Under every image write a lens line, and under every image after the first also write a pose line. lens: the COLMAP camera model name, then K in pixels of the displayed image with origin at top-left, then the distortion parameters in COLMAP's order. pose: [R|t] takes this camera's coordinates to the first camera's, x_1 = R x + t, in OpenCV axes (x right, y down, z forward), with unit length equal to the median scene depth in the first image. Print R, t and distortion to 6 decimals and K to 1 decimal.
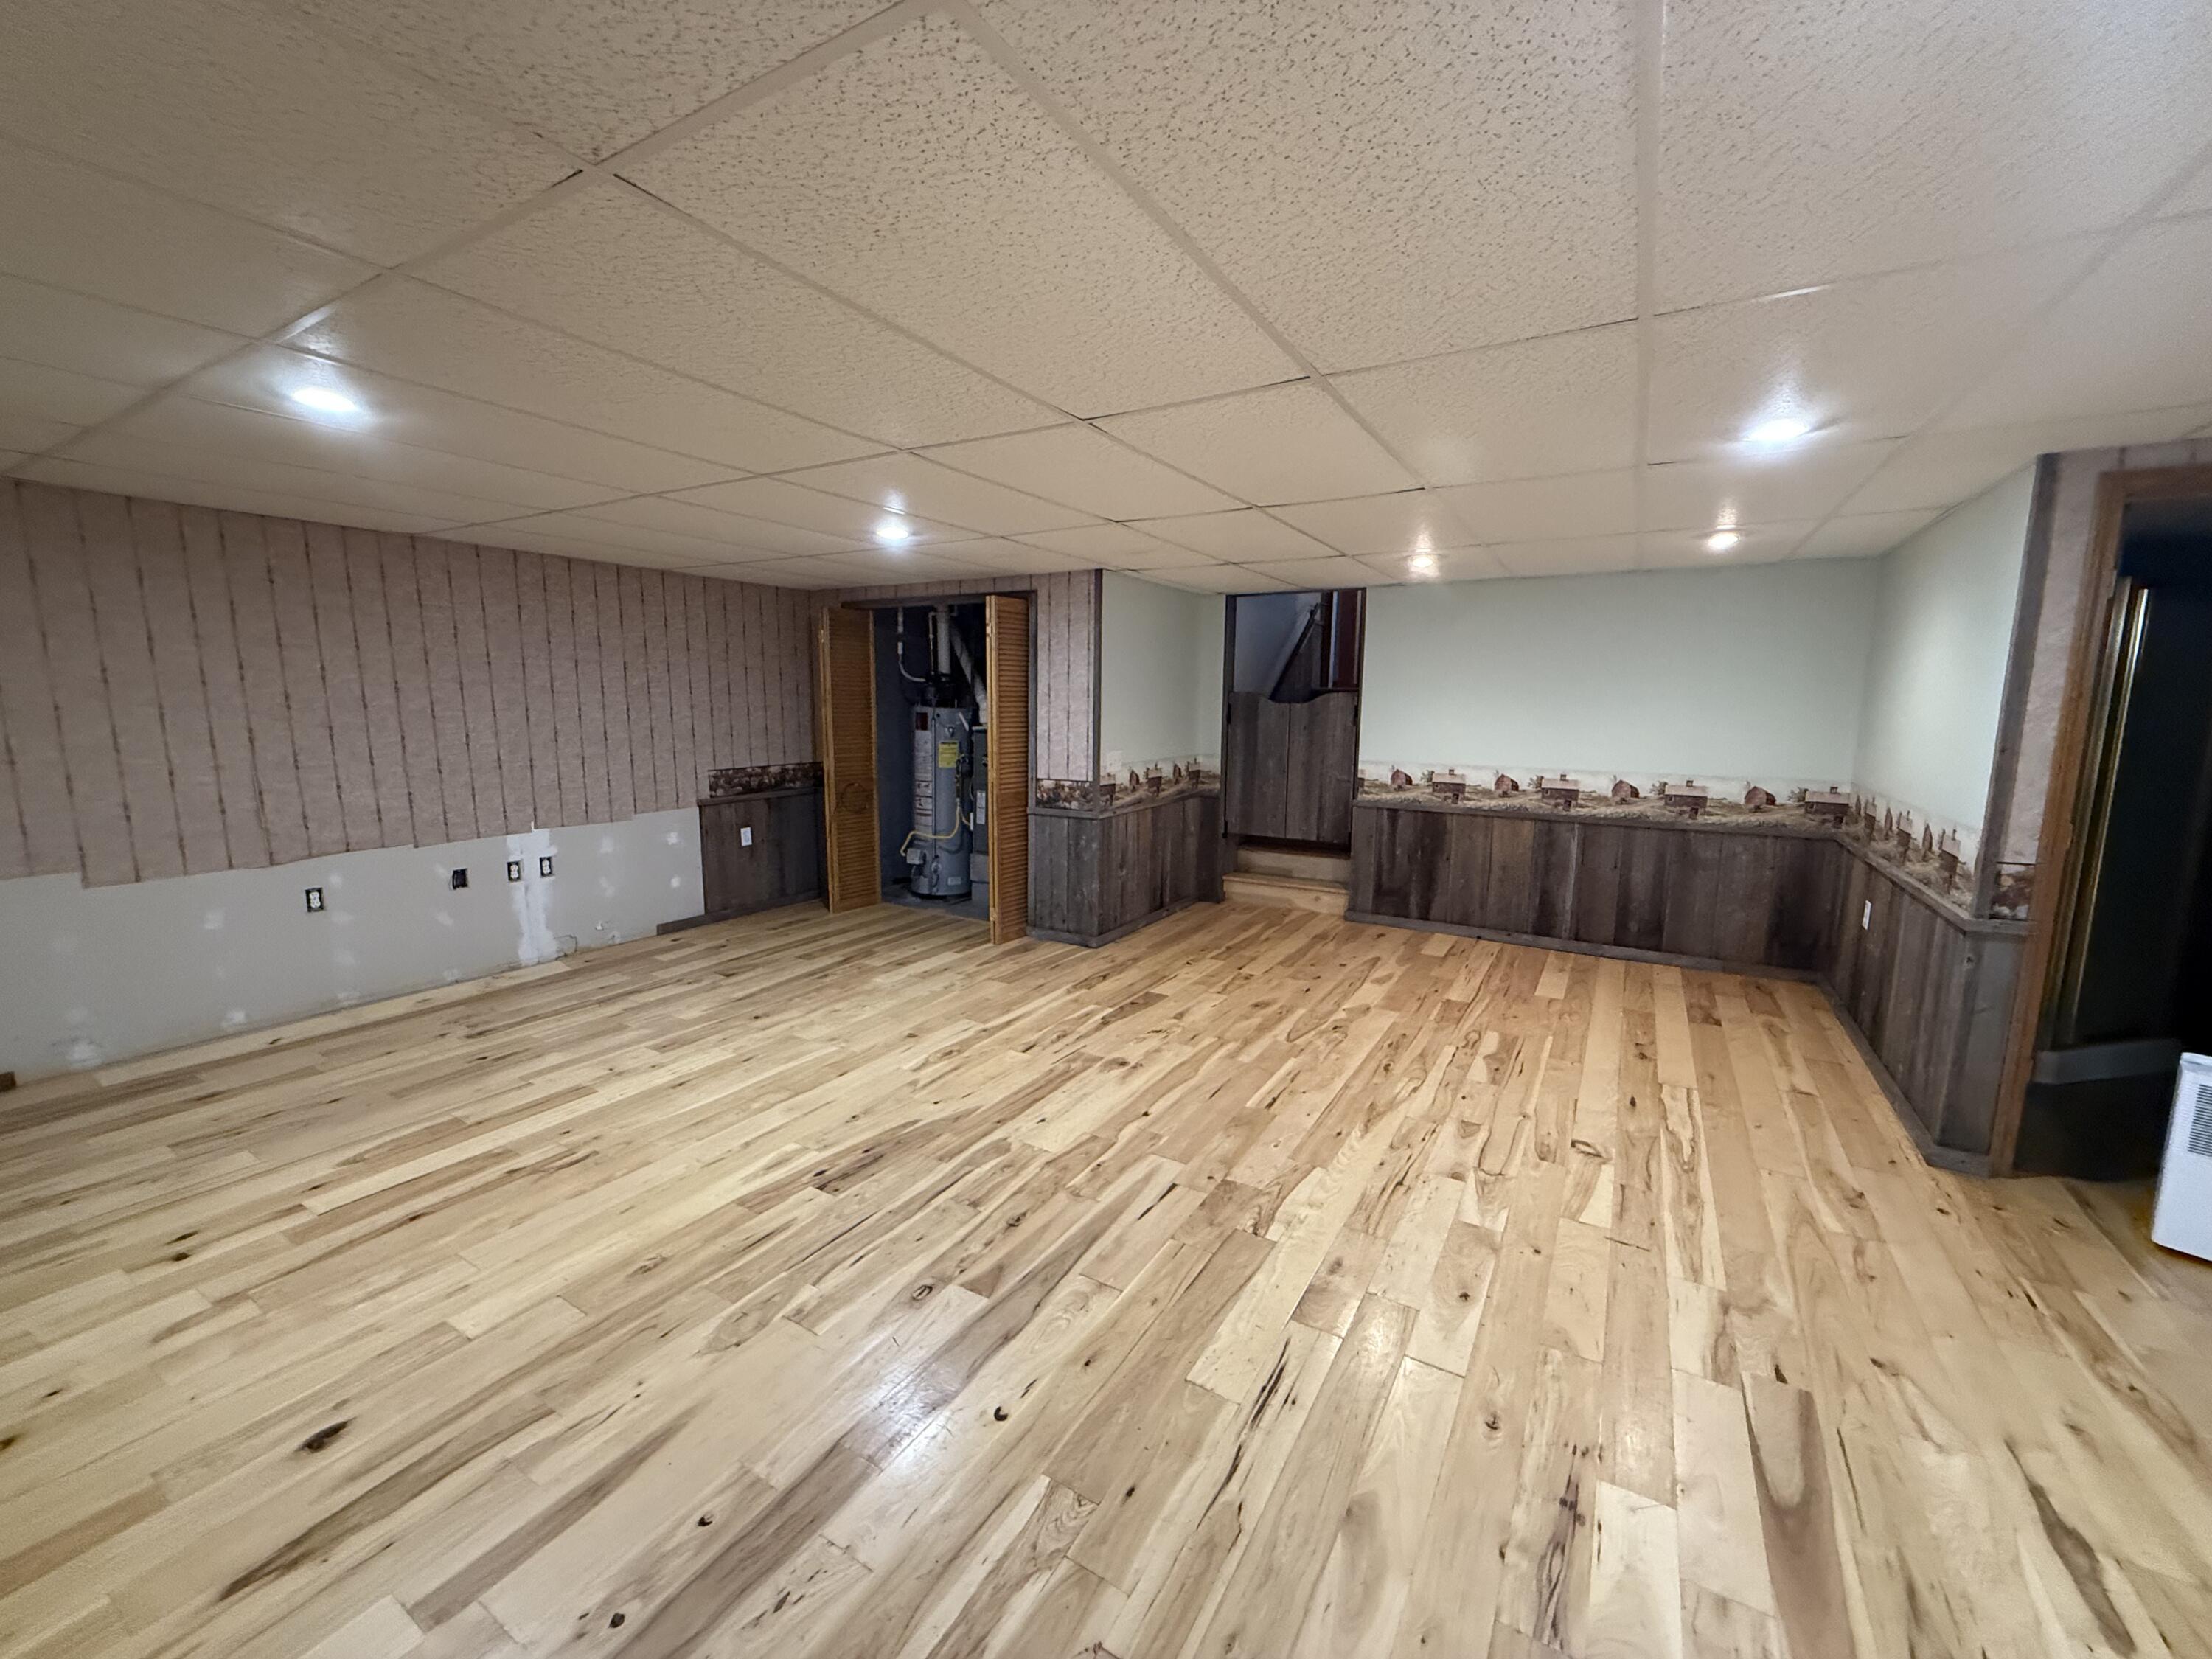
lens RADIAL K [[888.0, 0, 1099.0], [0, 888.0, 830.8], [0, 0, 1]] dist [0.001279, 0.000436]
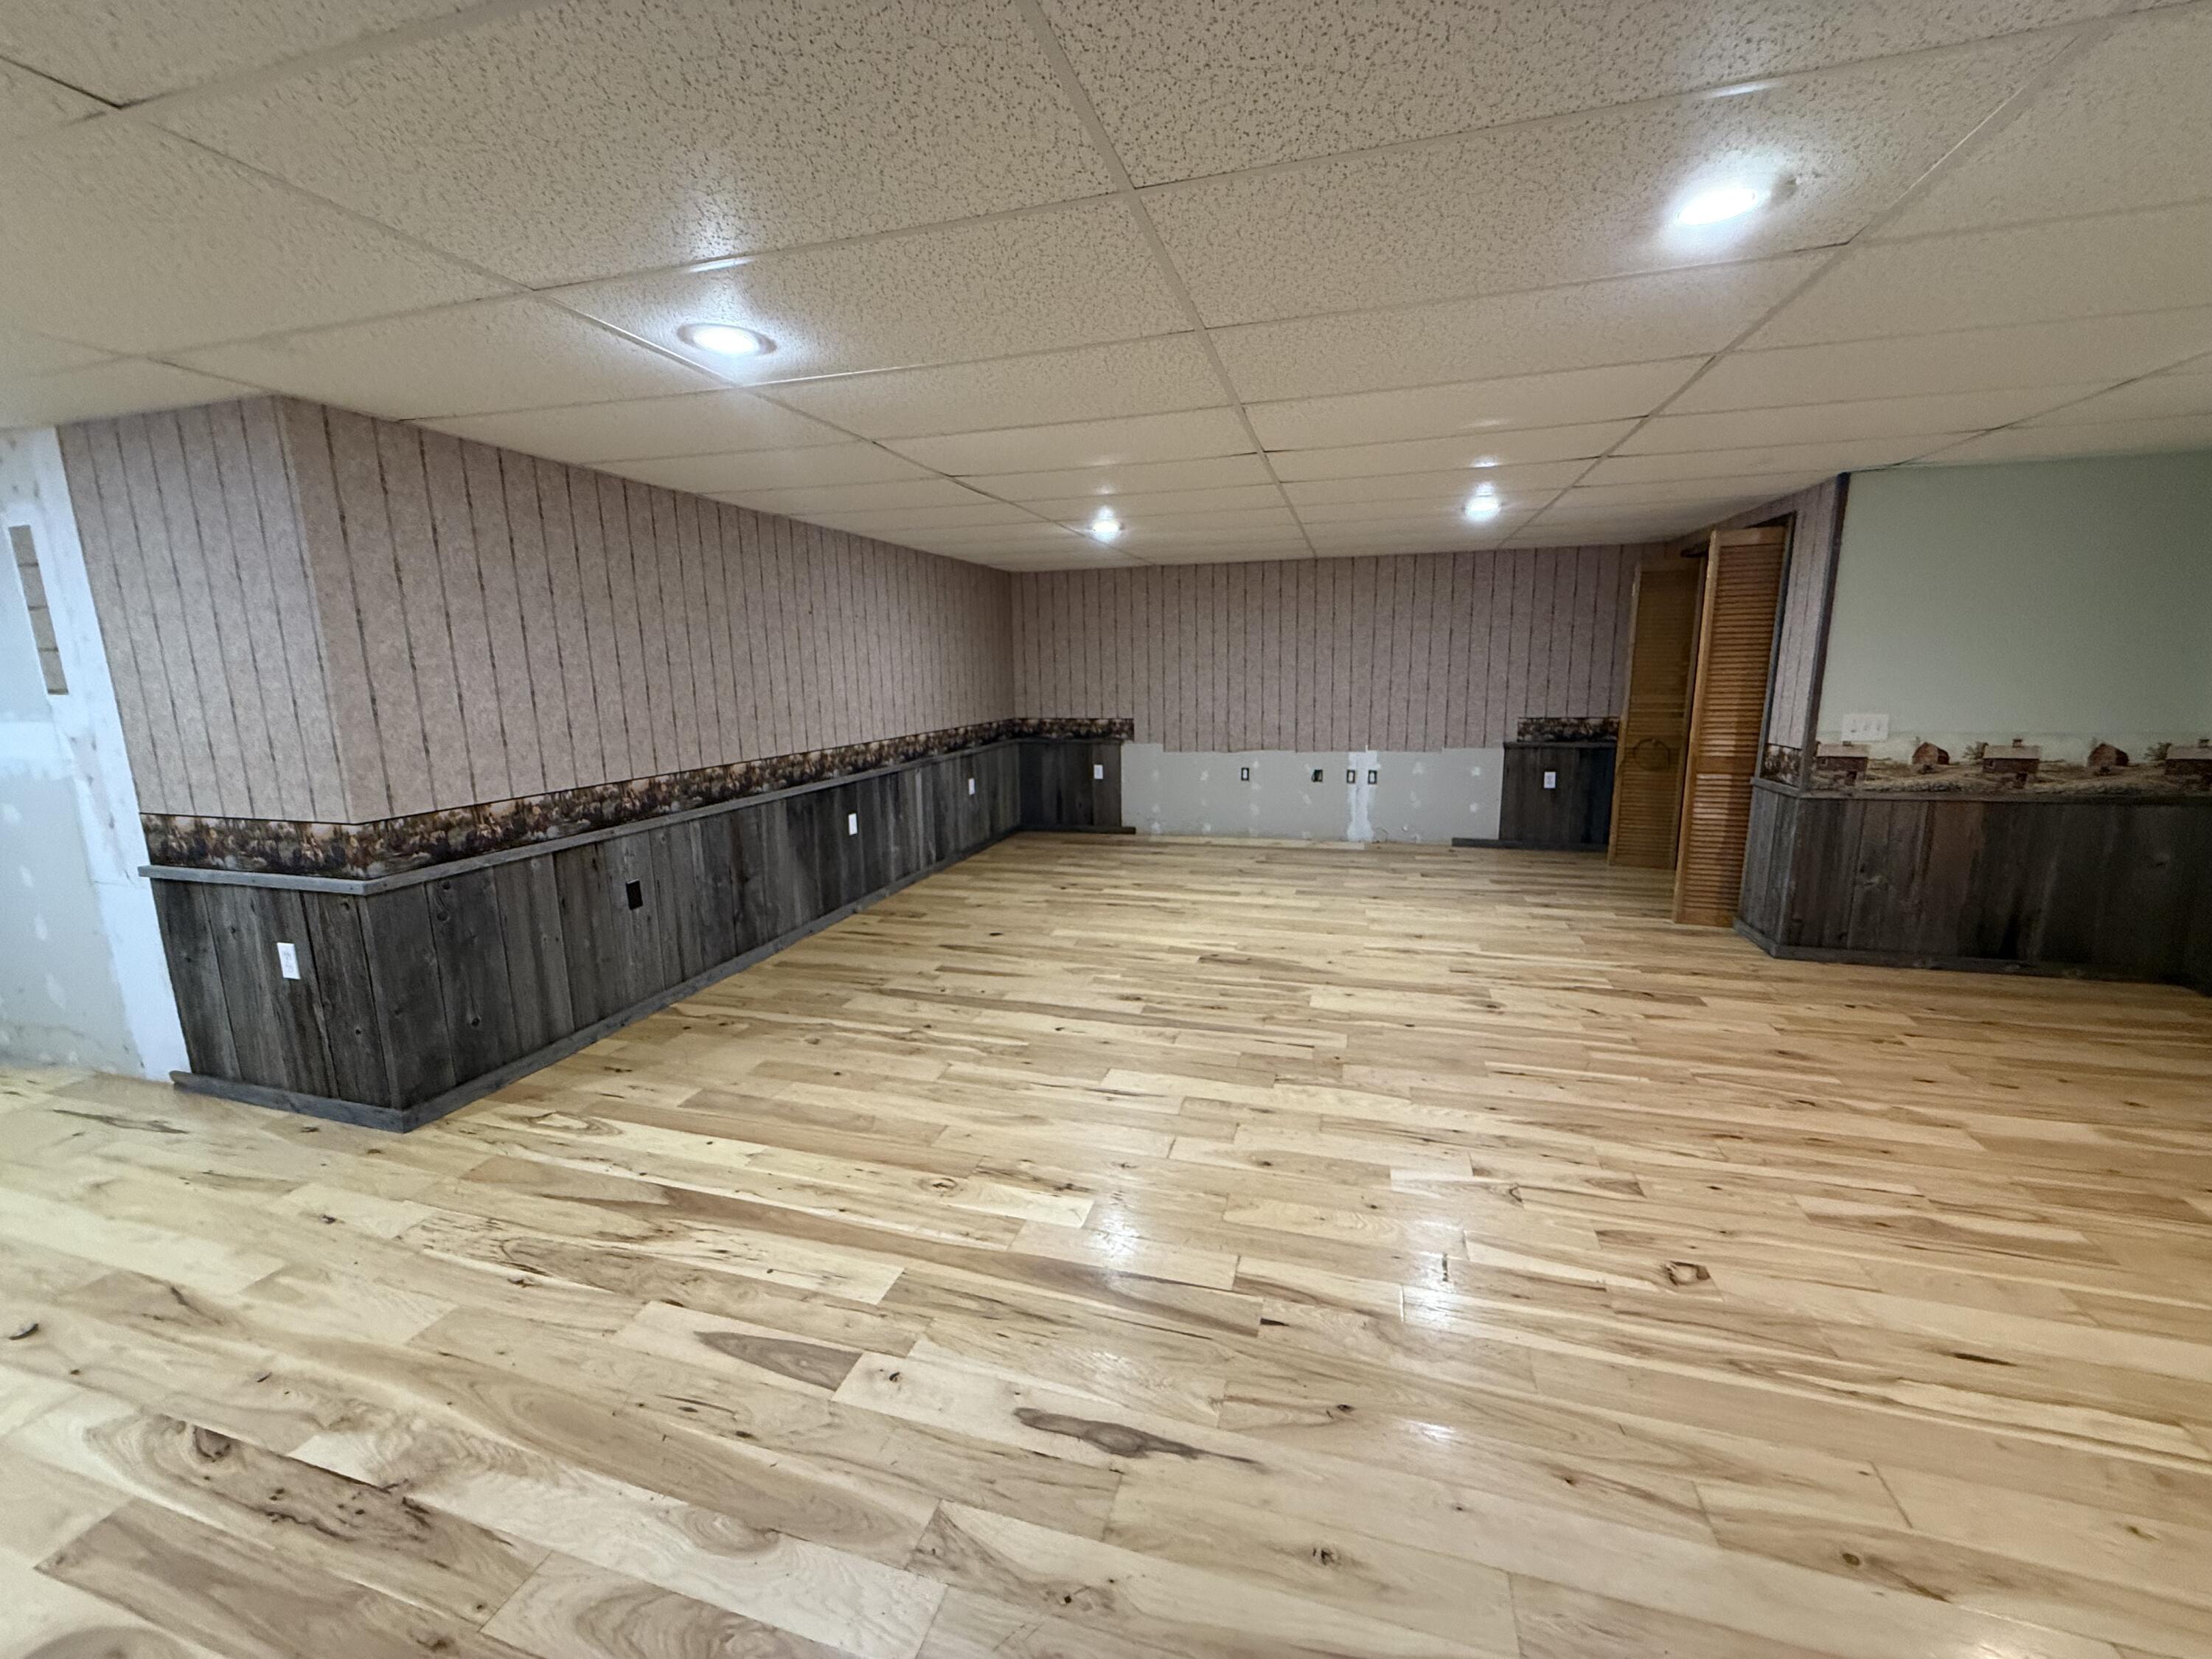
lens RADIAL K [[888.0, 0, 1099.0], [0, 888.0, 830.8], [0, 0, 1]] dist [0.001279, 0.000436]
pose [[0.243797, 0.164830, -0.955716, 0.777172], [-0.124422, 0.982624, 0.137731, -0.019915], [0.961812, 0.085334, 0.260070, 0.251341]]
